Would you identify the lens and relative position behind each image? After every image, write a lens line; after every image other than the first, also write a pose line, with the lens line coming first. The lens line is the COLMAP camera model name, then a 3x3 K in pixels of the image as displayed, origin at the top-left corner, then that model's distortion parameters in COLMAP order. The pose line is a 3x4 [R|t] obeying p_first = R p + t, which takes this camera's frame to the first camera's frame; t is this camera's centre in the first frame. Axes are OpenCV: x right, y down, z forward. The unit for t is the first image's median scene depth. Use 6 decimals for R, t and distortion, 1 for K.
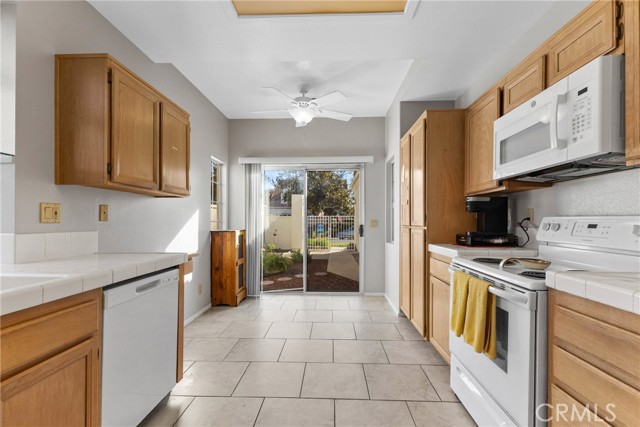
lens RADIAL K [[283.9, 0, 319.1], [0, 283.9, 218.4], [0, 0, 1]] dist [0.011534, -0.004623]
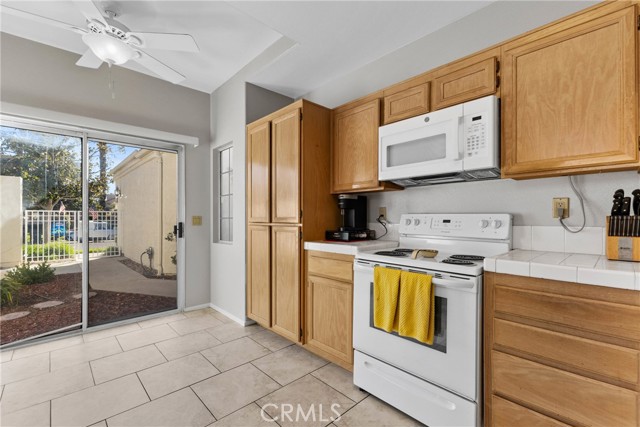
lens RADIAL K [[283.9, 0, 320.7], [0, 283.9, 216.8], [0, 0, 1]] dist [0.011534, -0.004623]
pose [[0.693177, 0.001914, 0.720765, -0.282983], [-0.006200, 0.999975, 0.003307, 0.003875], [-0.720741, -0.006761, 0.693172, 0.334944]]
